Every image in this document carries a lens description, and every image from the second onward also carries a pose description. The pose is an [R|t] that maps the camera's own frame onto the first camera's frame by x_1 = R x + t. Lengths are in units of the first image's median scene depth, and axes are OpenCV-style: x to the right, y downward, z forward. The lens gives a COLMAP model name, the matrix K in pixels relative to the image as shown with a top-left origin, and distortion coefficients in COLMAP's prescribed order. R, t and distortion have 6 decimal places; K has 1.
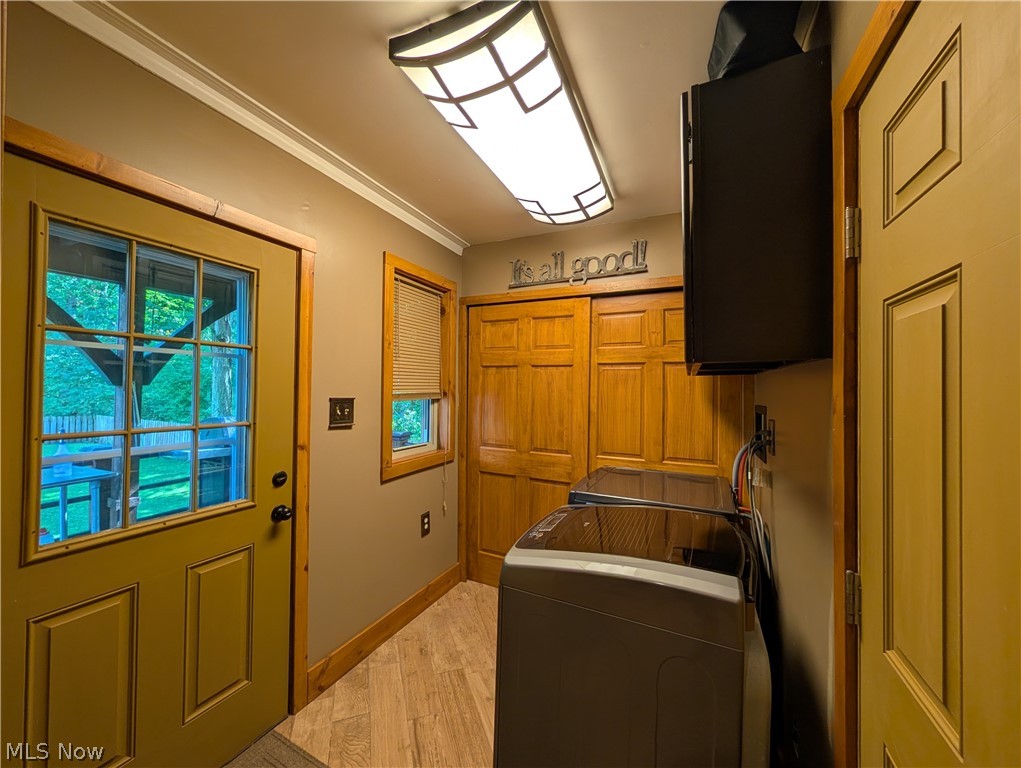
lens RADIAL K [[394.6, 0, 514.0], [0, 394.6, 384.7], [0, 0, 1]] dist [-0.000790, 0.000164]
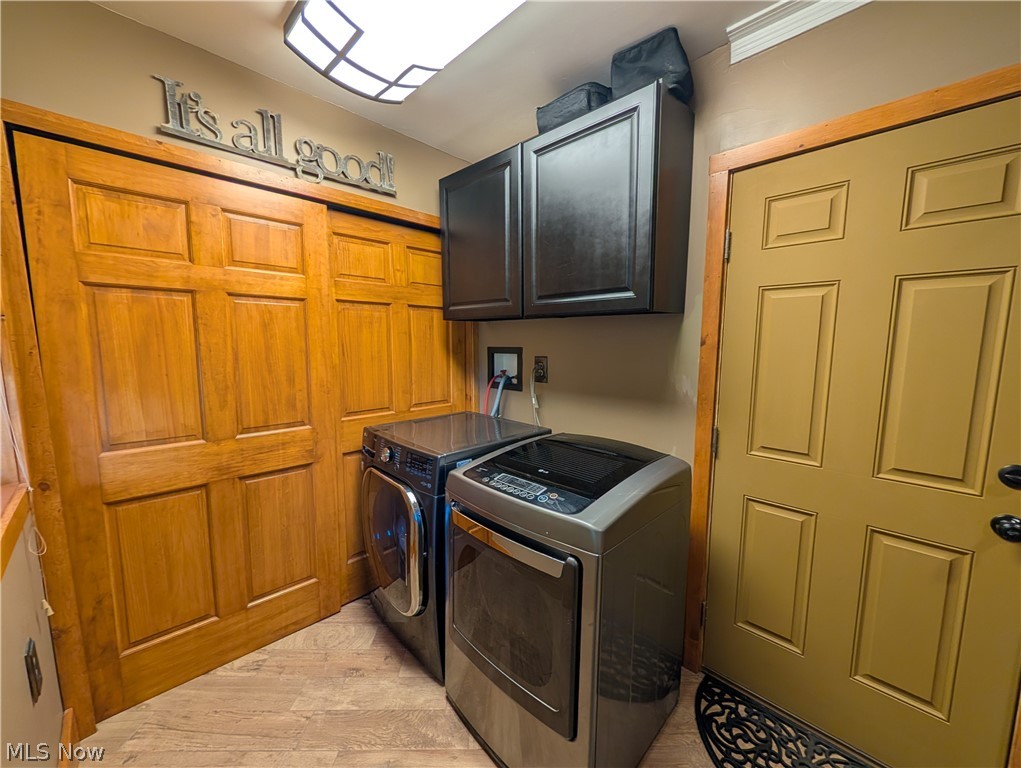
lens RADIAL K [[394.6, 0, 515.1], [0, 394.6, 383.9], [0, 0, 1]] dist [-0.000790, 0.000164]
pose [[0.331874, -0.115706, 0.936201, -0.388350], [-0.007092, 0.992115, 0.125131, 0.009517], [-0.943297, -0.048167, 0.328436, 0.402127]]
